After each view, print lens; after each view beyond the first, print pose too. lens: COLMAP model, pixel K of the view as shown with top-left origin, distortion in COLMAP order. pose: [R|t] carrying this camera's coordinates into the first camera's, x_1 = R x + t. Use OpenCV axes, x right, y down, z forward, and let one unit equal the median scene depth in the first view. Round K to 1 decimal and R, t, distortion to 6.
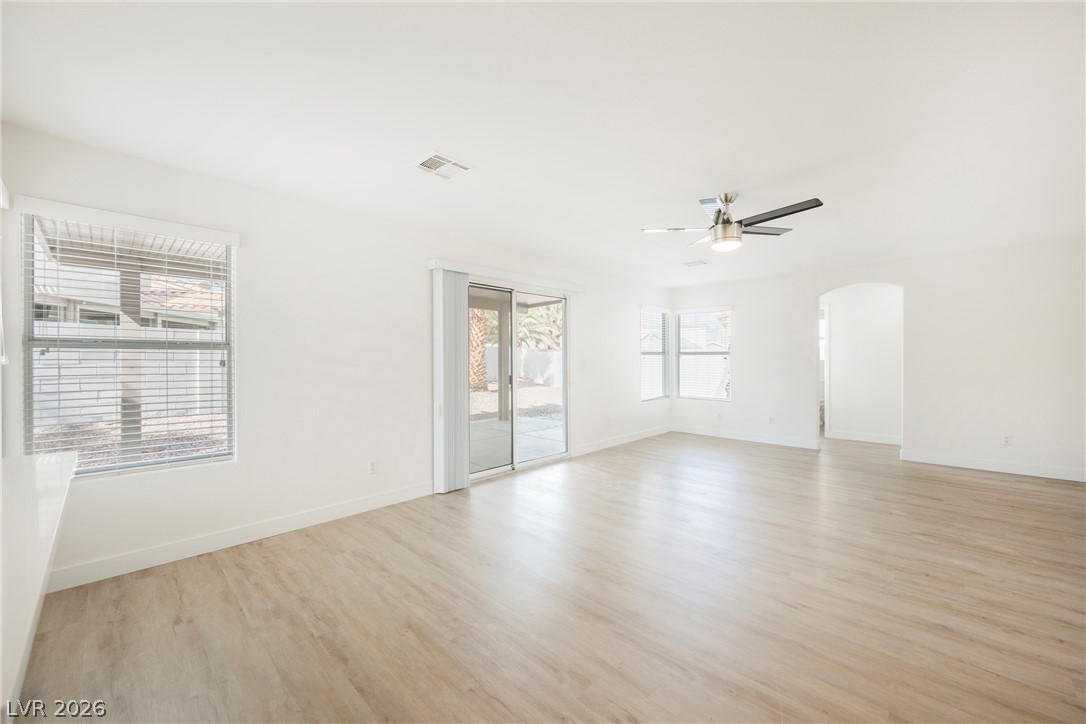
lens RADIAL K [[424.3, 0, 546.4], [0, 424.3, 359.2], [0, 0, 1]] dist [0.001330, -0.000230]
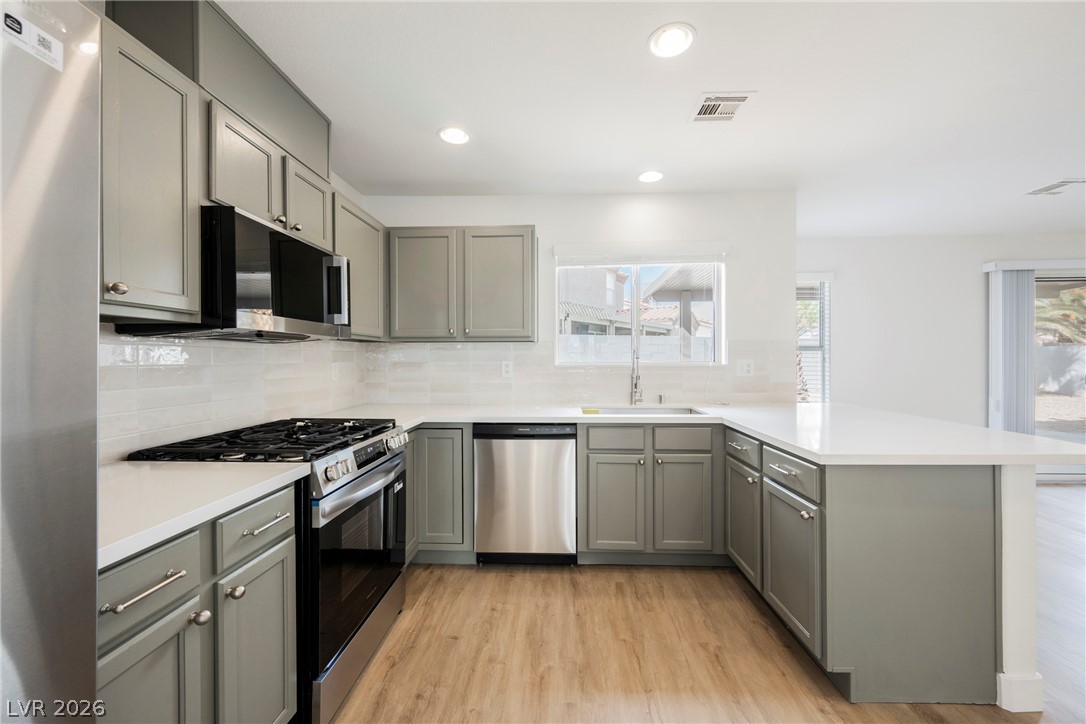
lens RADIAL K [[424.3, 0, 546.7], [0, 424.3, 360.5], [0, 0, 1]] dist [0.001330, -0.000230]
pose [[0.662223, 0.002074, -0.749304, -0.282938], [0.003185, 0.999979, 0.005583, 0.000407], [0.749300, -0.006084, 0.662203, -0.740899]]
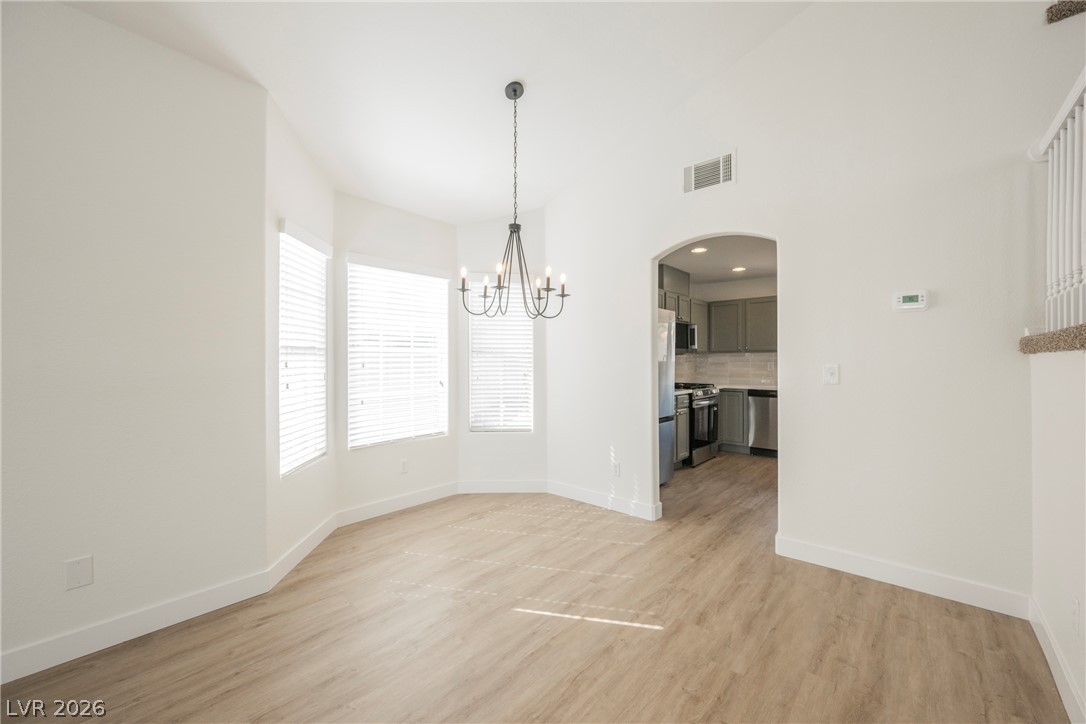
lens RADIAL K [[424.3, 0, 540.6], [0, 424.3, 361.4], [0, 0, 1]] dist [0.001330, -0.000230]
pose [[0.028072, 0.004146, -0.999597, 0.950316], [0.001185, 0.999991, 0.004181, -0.007441], [0.999605, -0.001302, 0.028067, -1.316253]]
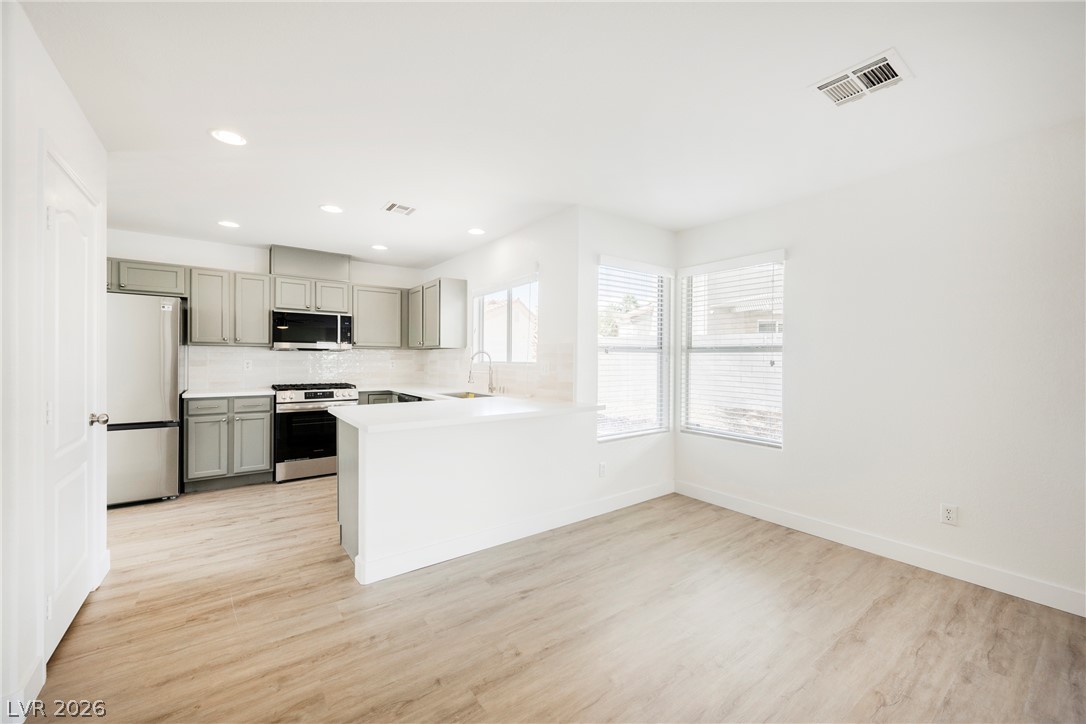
lens RADIAL K [[424.3, 0, 543.5], [0, 424.3, 360.5], [0, 0, 1]] dist [0.001330, -0.000230]
pose [[-0.168800, 0.003902, -0.985643, 0.504147], [-0.005140, 0.999975, 0.004839, -0.001452], [0.985637, 0.005883, -0.168776, 0.586487]]
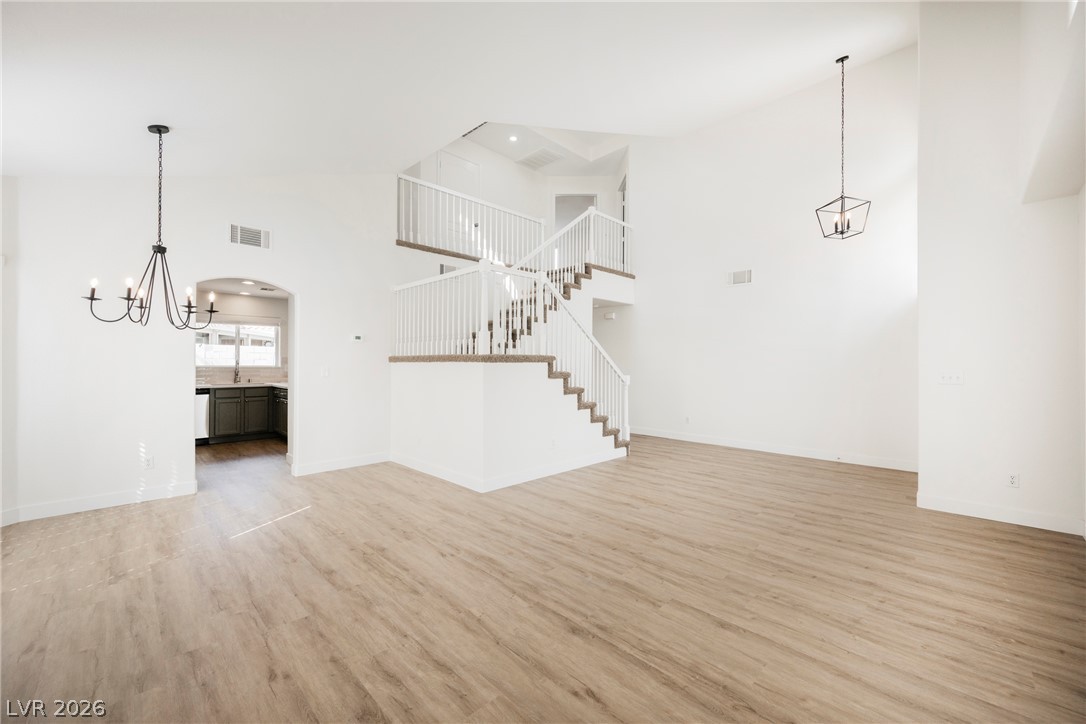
lens RADIAL K [[424.3, 0, 550.0], [0, 424.3, 367.7], [0, 0, 1]] dist [0.001330, -0.000230]
pose [[0.999844, 0.011199, -0.013683, 1.022730], [-0.011097, 0.999910, 0.007498, -0.015638], [0.013766, -0.007345, 0.999878, -2.448304]]
